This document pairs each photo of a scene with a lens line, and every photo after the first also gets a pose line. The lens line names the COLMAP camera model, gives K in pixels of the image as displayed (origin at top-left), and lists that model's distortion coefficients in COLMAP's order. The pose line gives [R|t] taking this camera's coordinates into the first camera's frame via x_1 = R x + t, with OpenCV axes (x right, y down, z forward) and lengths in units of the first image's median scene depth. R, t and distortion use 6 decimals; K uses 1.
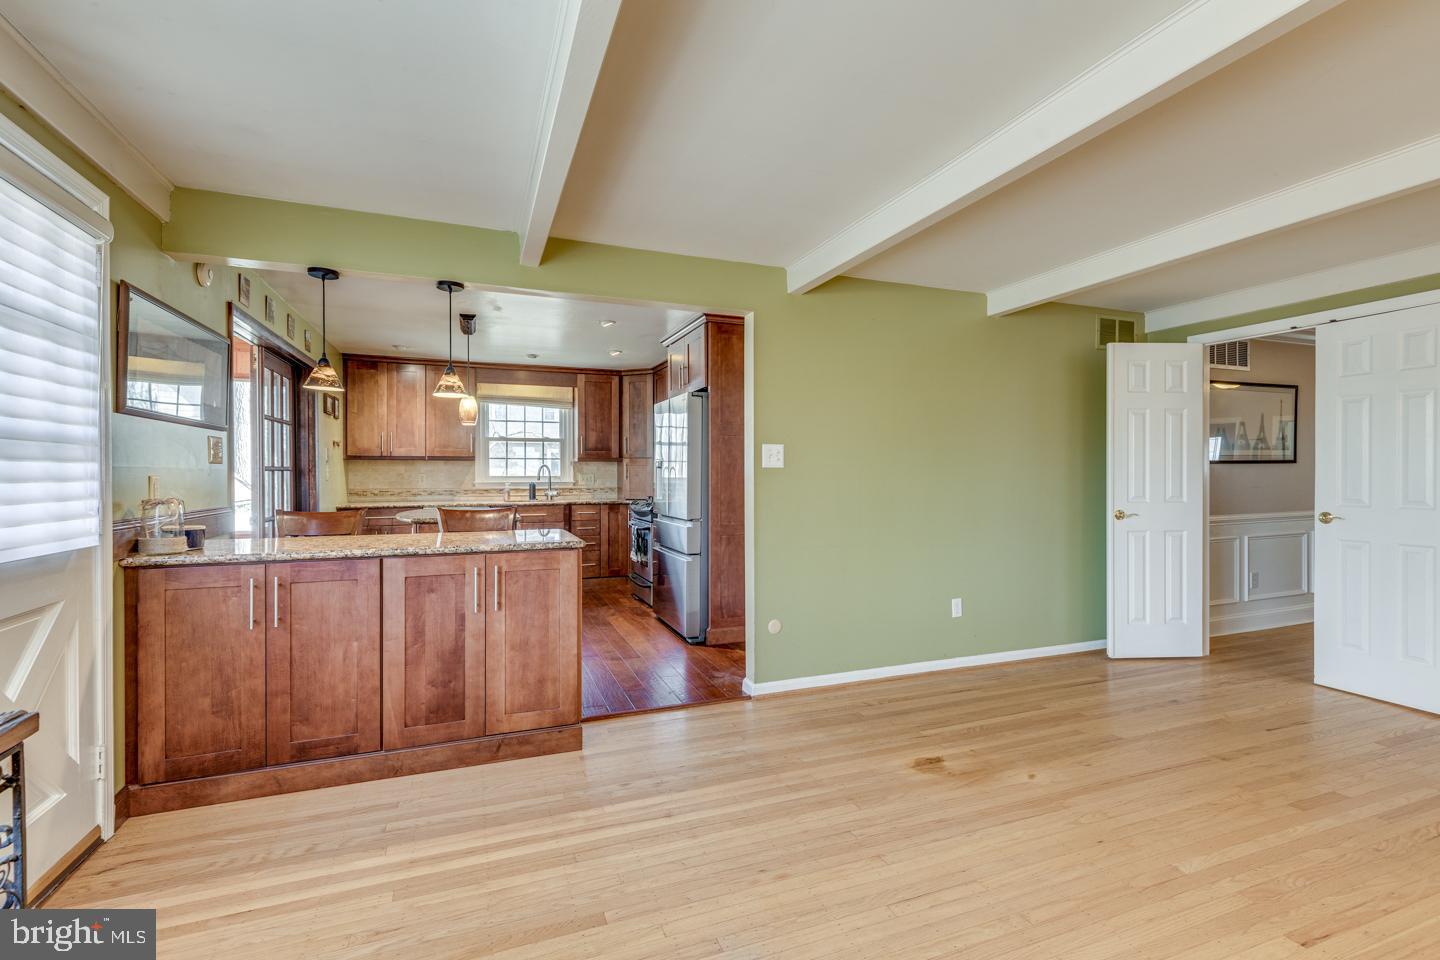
lens RADIAL K [[645.5, 0, 718.6], [0, 645.5, 478.3], [0, 0, 1]] dist [0.002784, 0.000402]
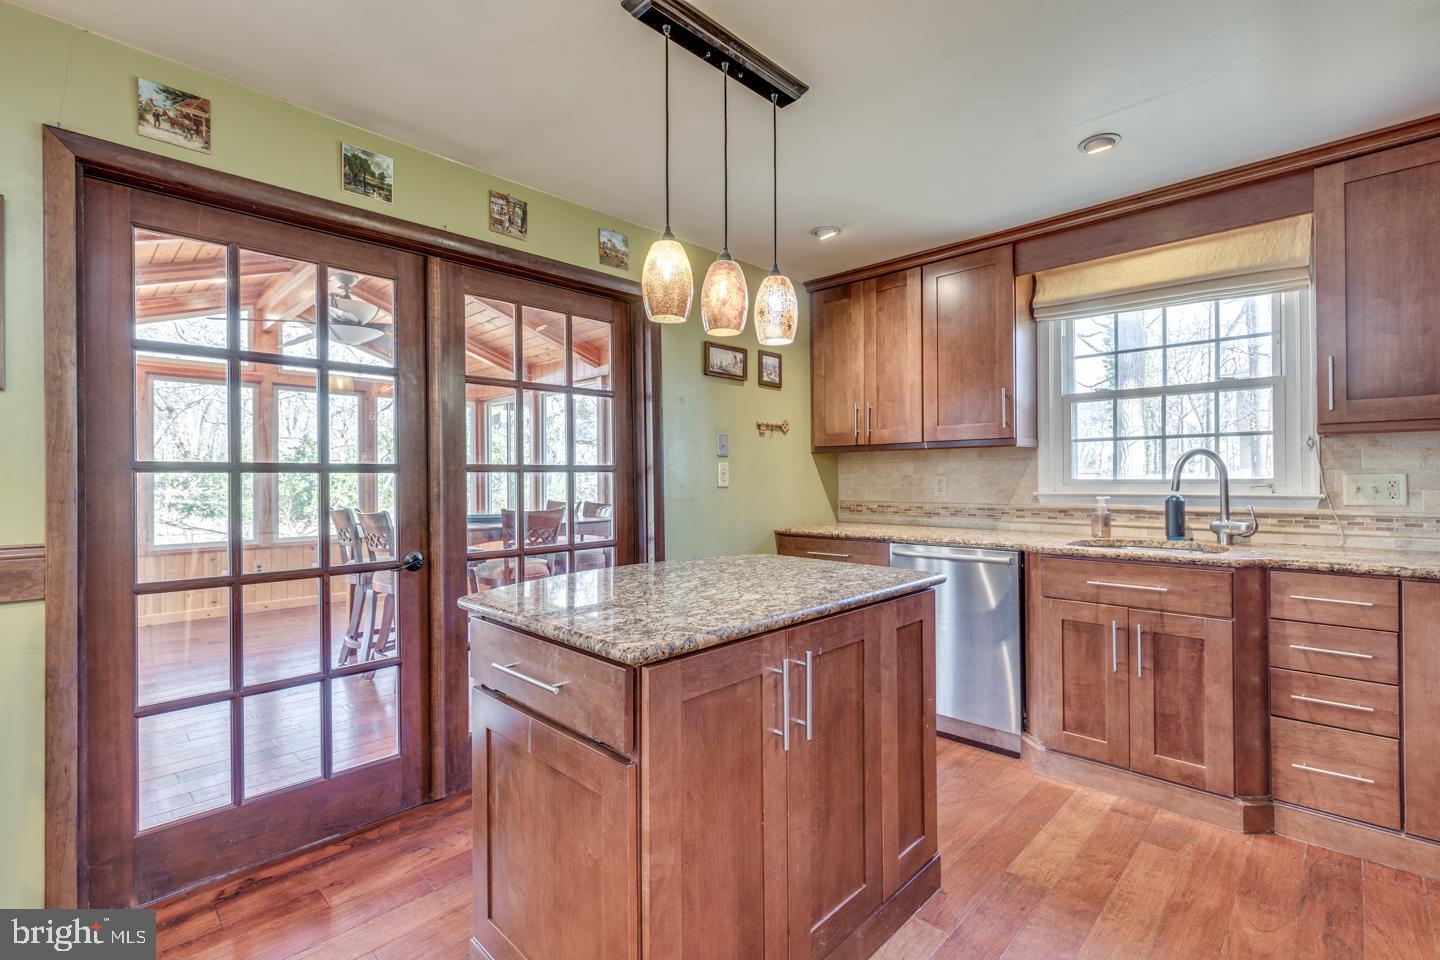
lens RADIAL K [[645.5, 0, 713.4], [0, 645.5, 482.4], [0, 0, 1]] dist [0.002784, 0.000402]
pose [[0.414056, 0.001576, -0.910250, -0.049596], [-0.002409, 0.999997, 0.000636, -0.001379], [0.910248, 0.001930, 0.414059, 0.616238]]
